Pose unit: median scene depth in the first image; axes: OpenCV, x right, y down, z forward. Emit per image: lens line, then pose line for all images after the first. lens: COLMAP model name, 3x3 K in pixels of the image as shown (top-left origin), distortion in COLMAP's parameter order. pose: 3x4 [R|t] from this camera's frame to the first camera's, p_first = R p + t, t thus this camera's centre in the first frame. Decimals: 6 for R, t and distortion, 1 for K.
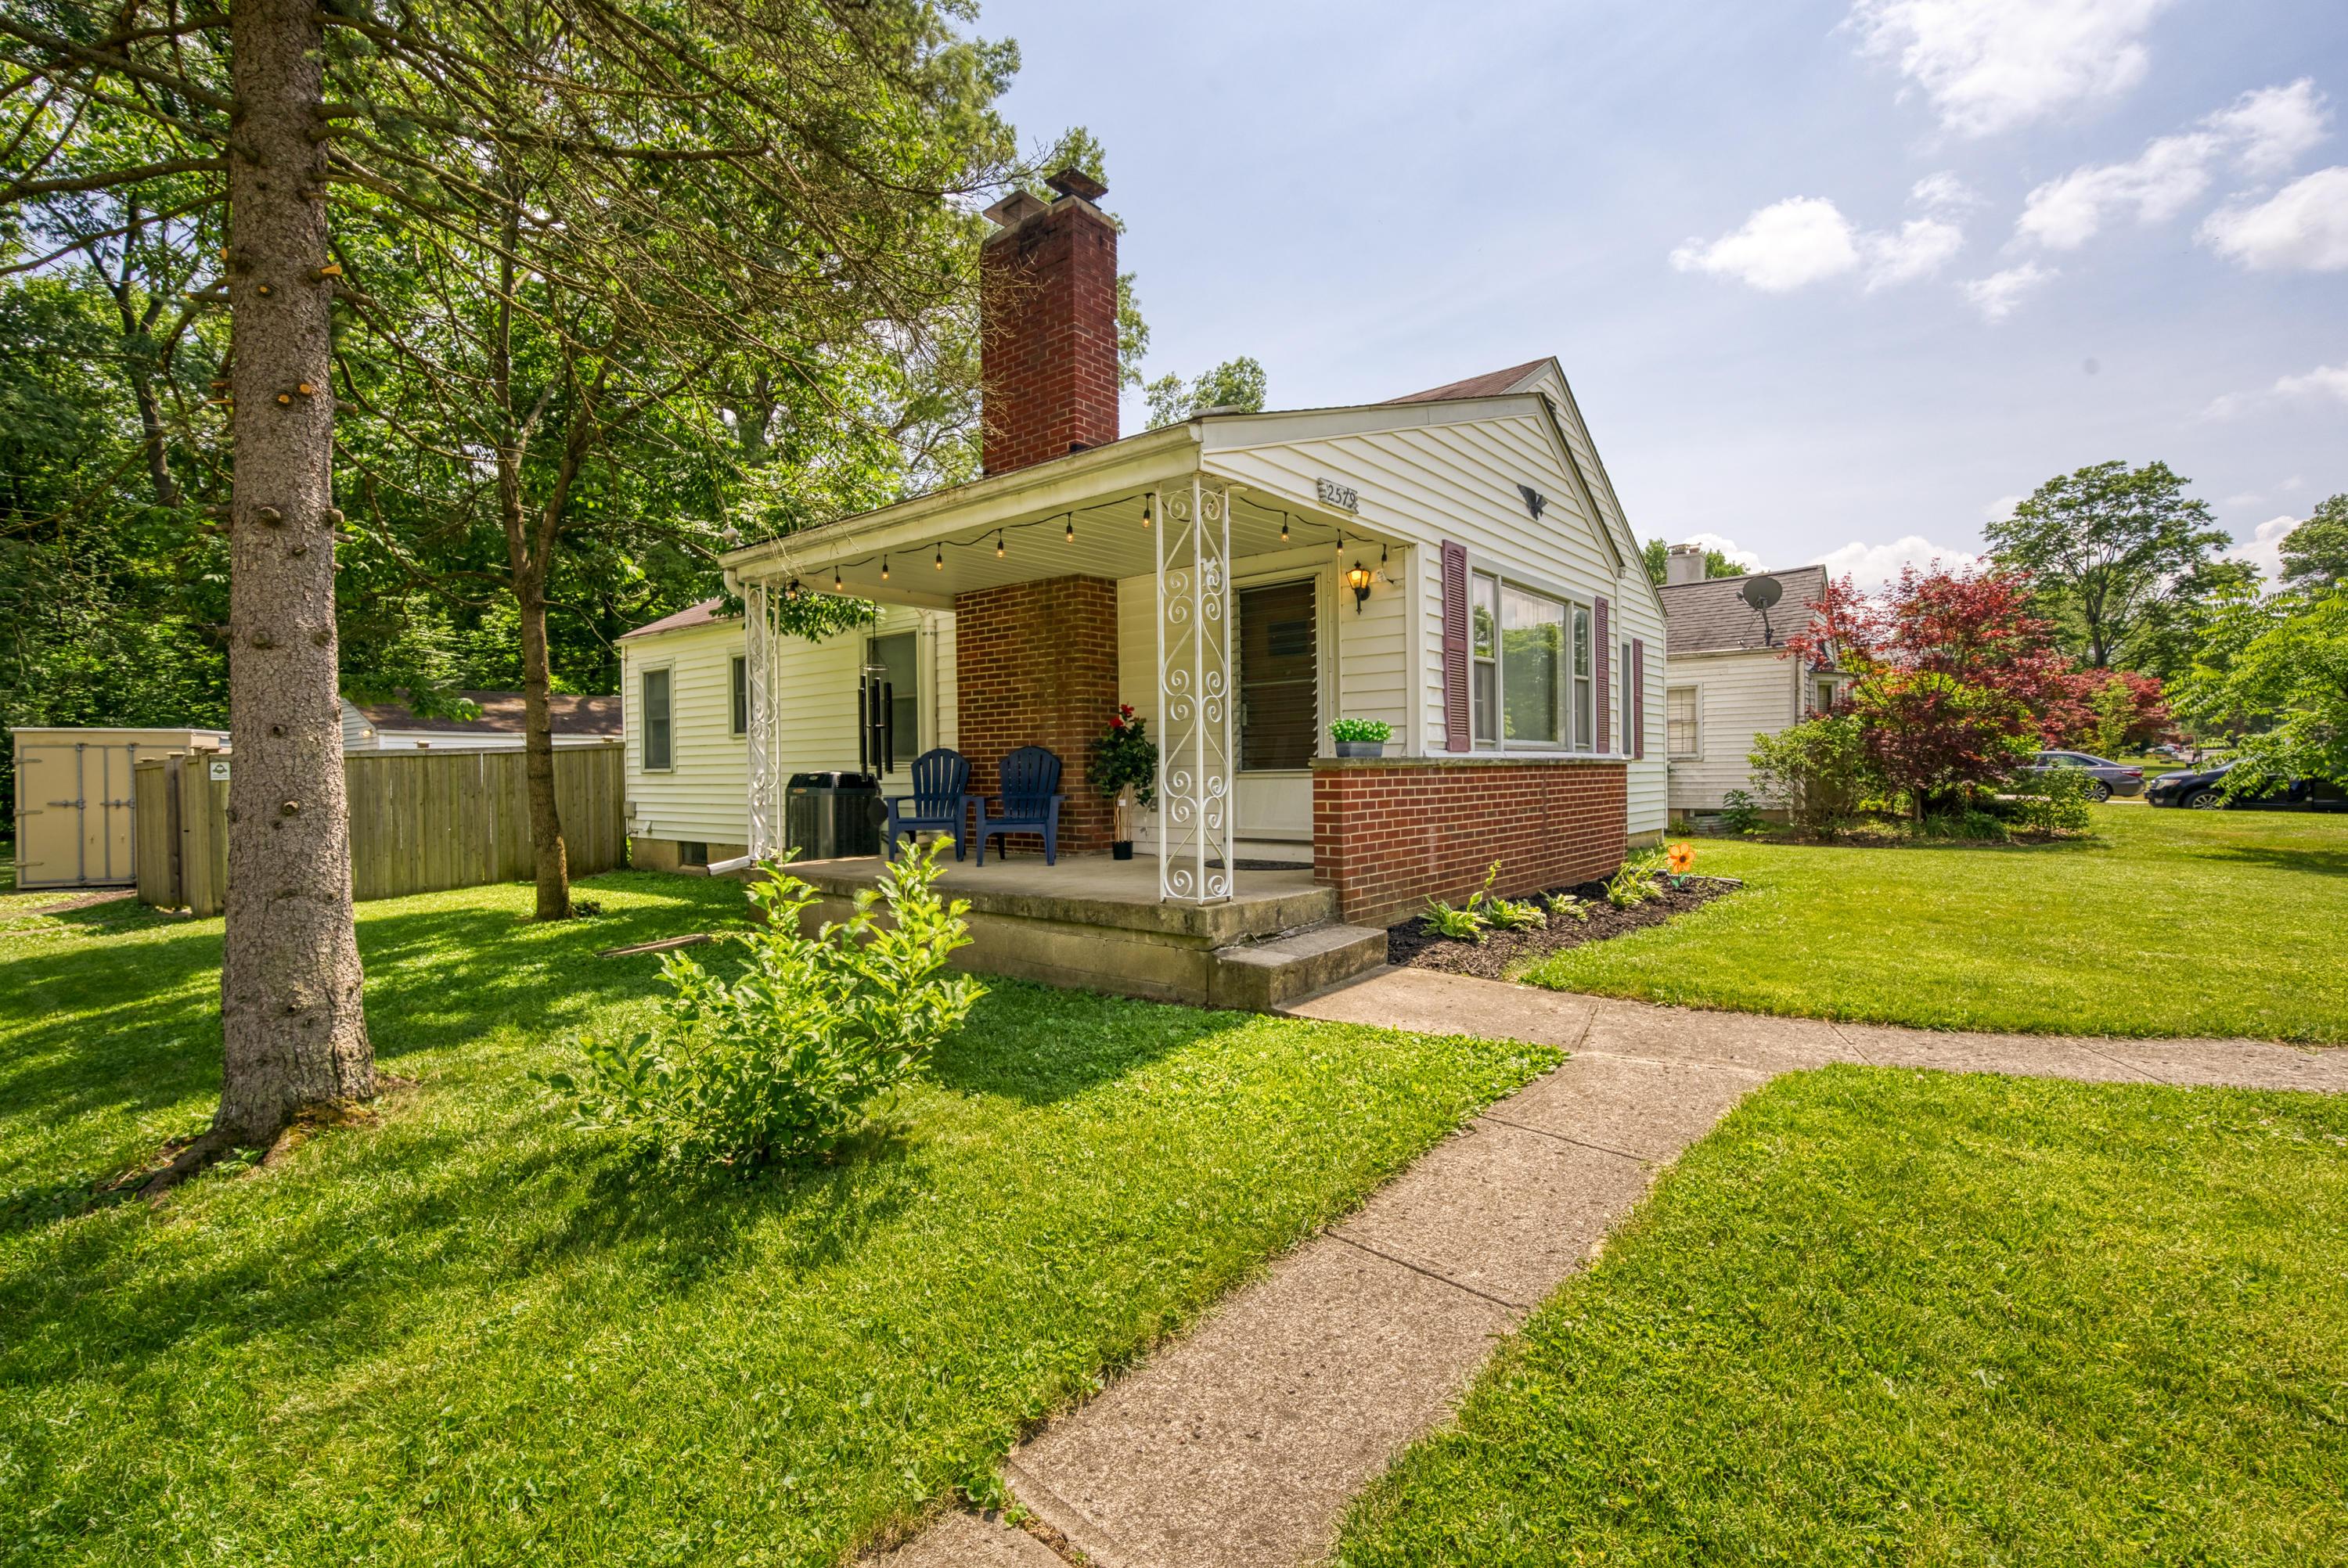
lens RADIAL K [[1043.8, 0, 1170.0], [0, 1043.8, 780.0], [0, 0, 1]] dist [0.003873, 0.002393]
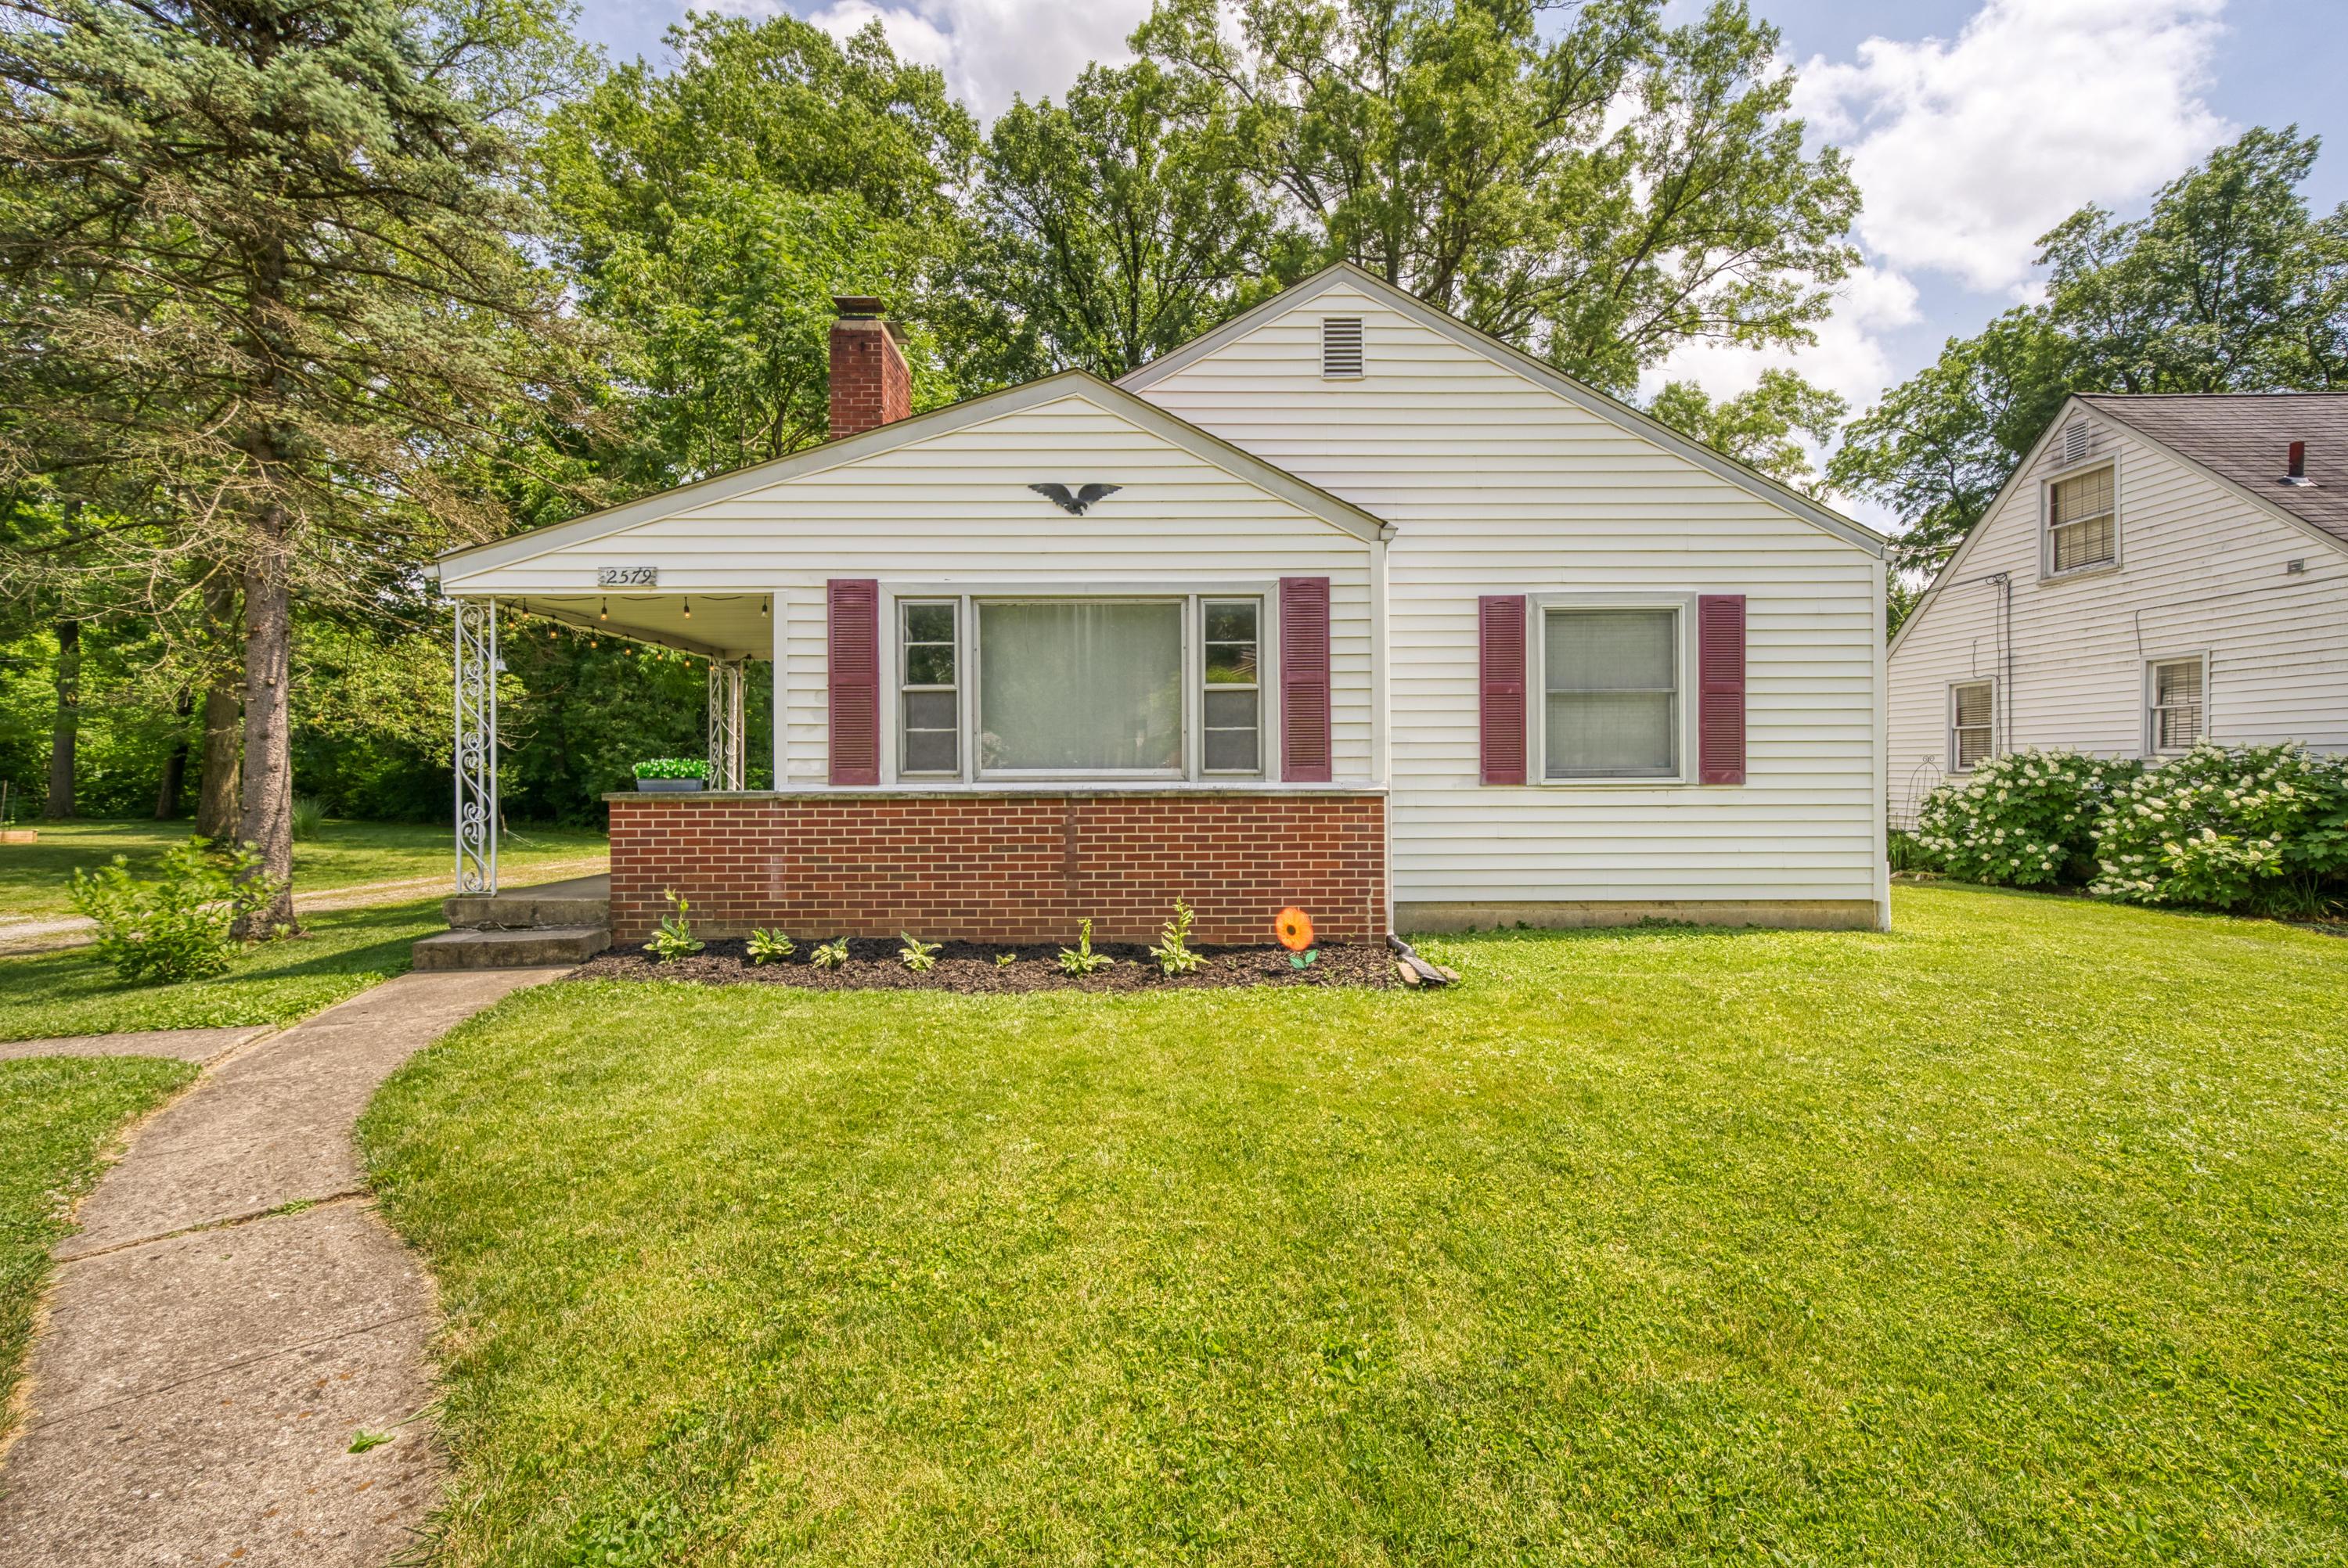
lens RADIAL K [[1043.8, 0, 1170.0], [0, 1043.8, 780.0], [0, 0, 1]] dist [0.003873, 0.002393]
pose [[0.628918, 0.013793, -0.777350, 1.303066], [-0.008485, 0.999905, 0.010877, -0.047496], [0.777426, -0.000245, 0.628975, 0.632244]]
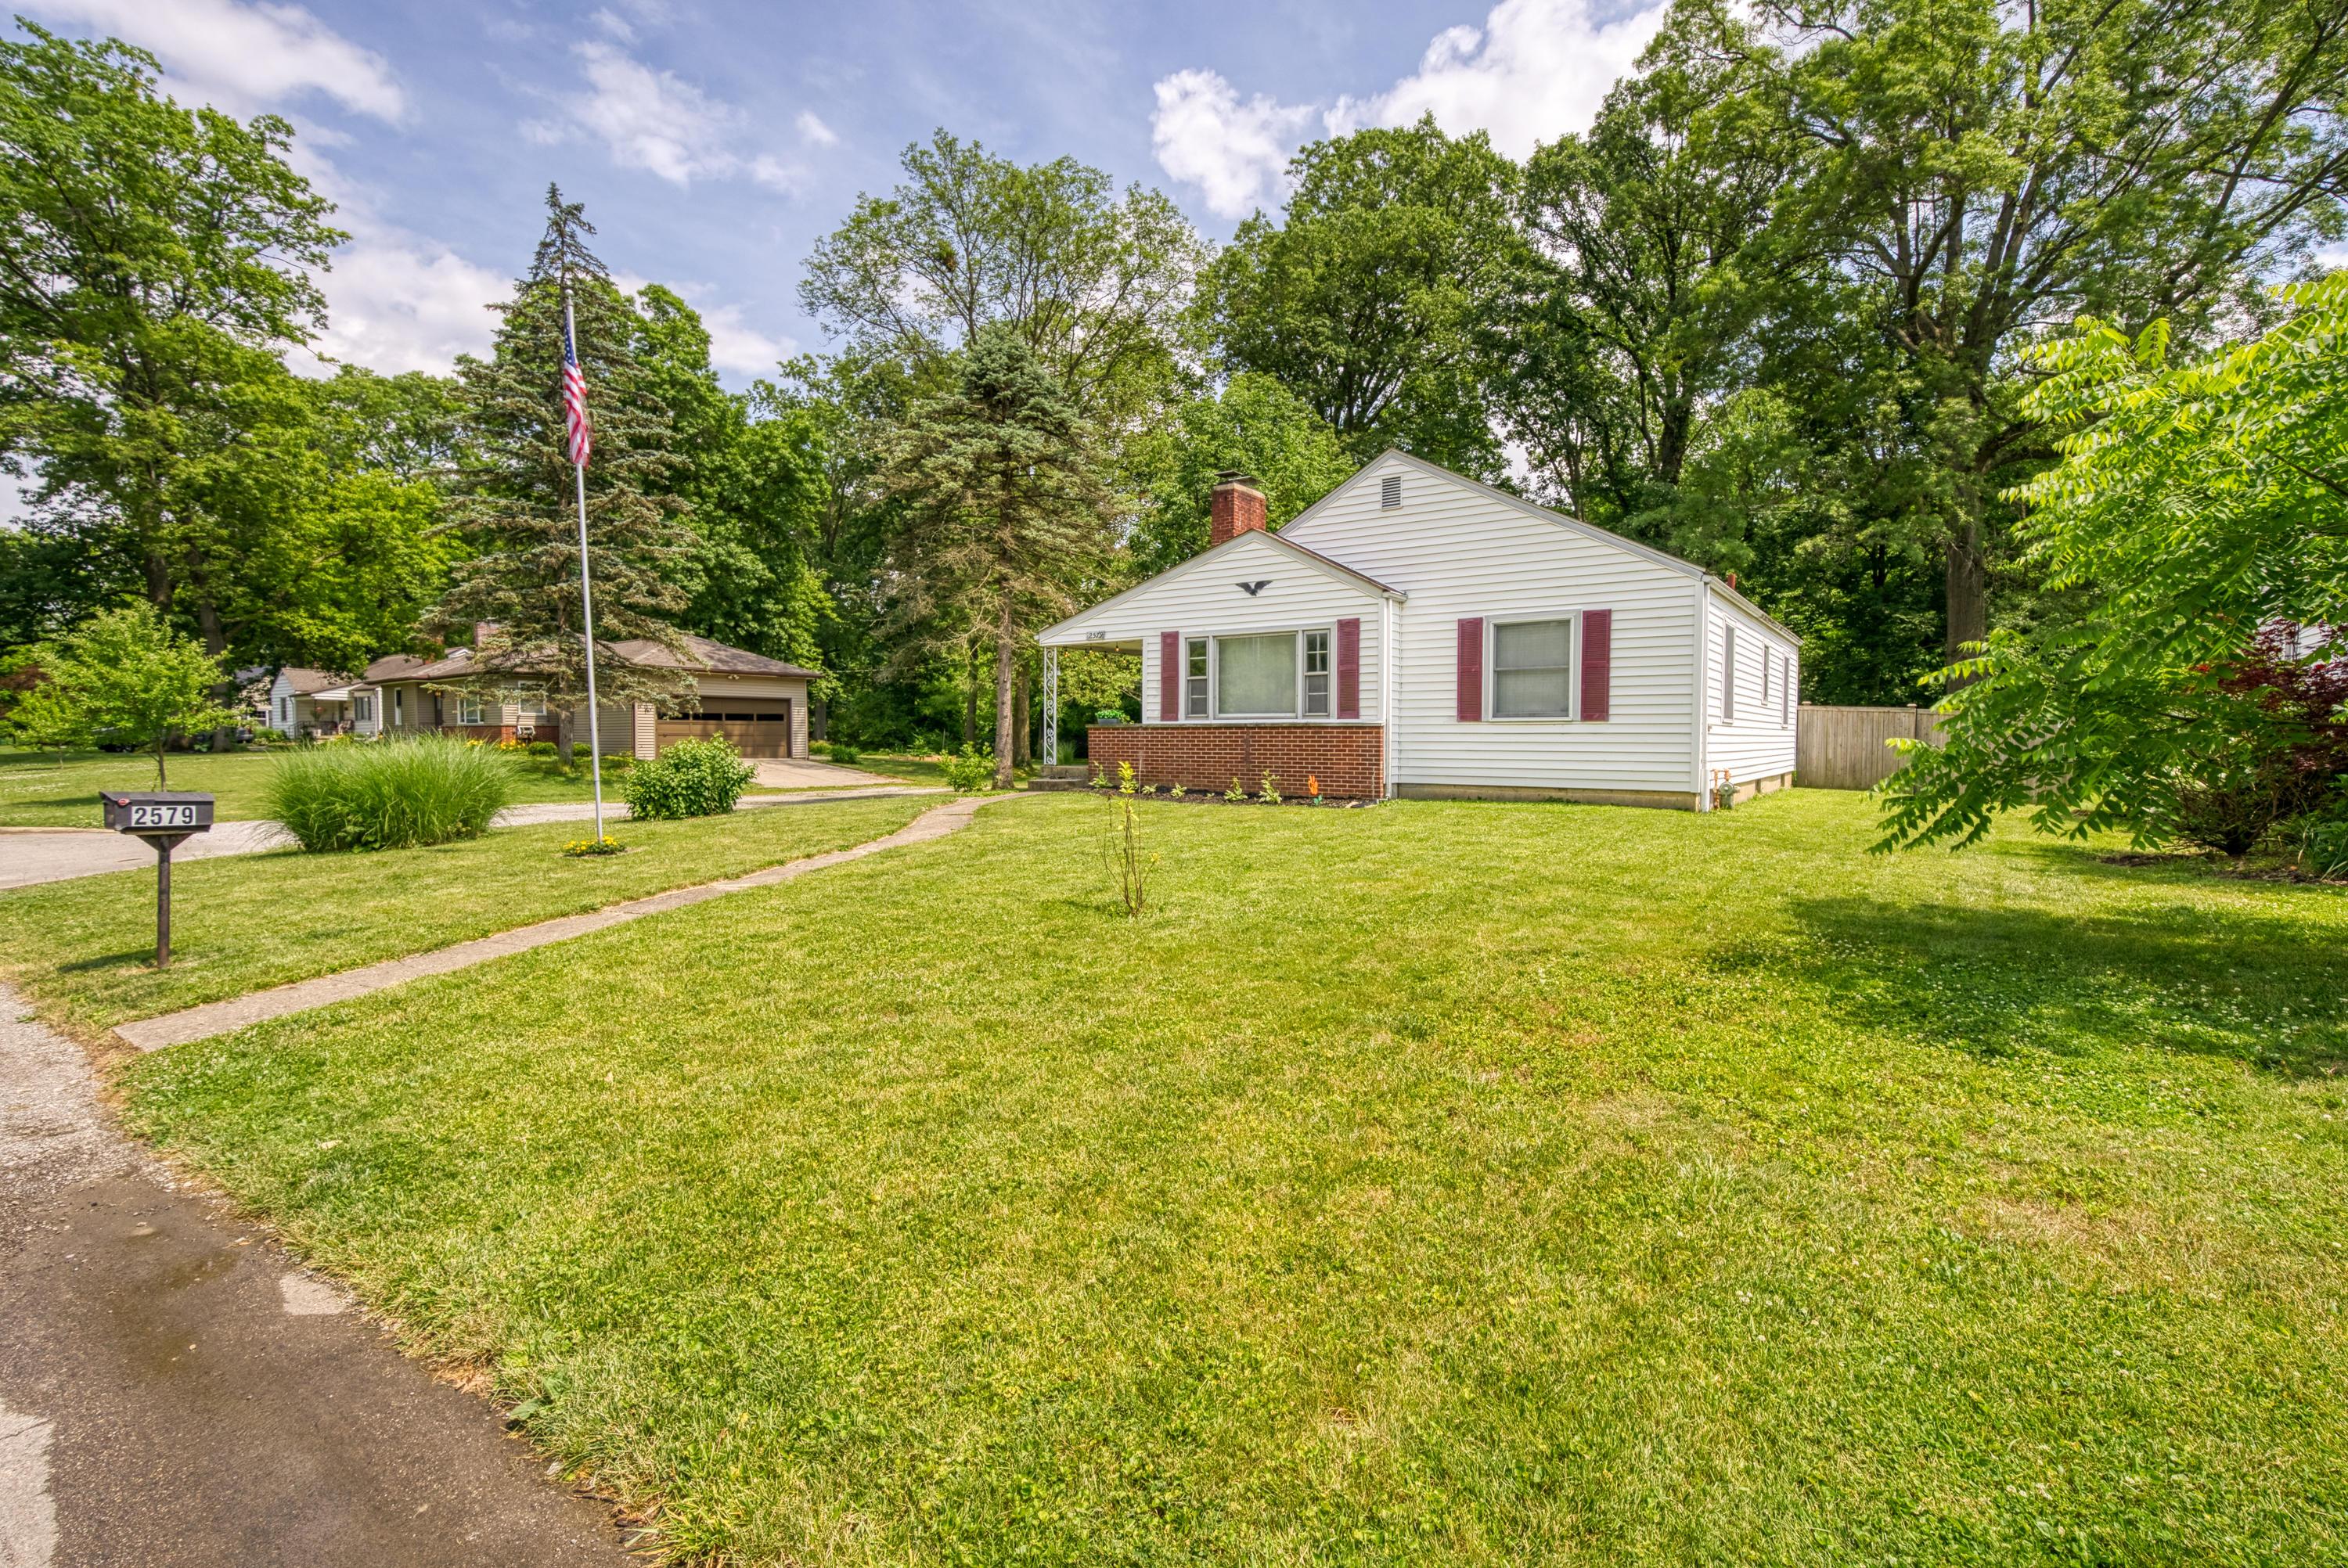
lens RADIAL K [[1044.1, 0, 1174.0], [0, 1044.1, 784.0], [0, 0, 1]] dist [0.002591, 0.000333]
pose [[0.047490, 0.056352, -0.997281, 2.719414], [-0.011572, 0.998371, 0.055863, -0.017669], [0.998805, 0.008887, 0.048065, 0.942075]]
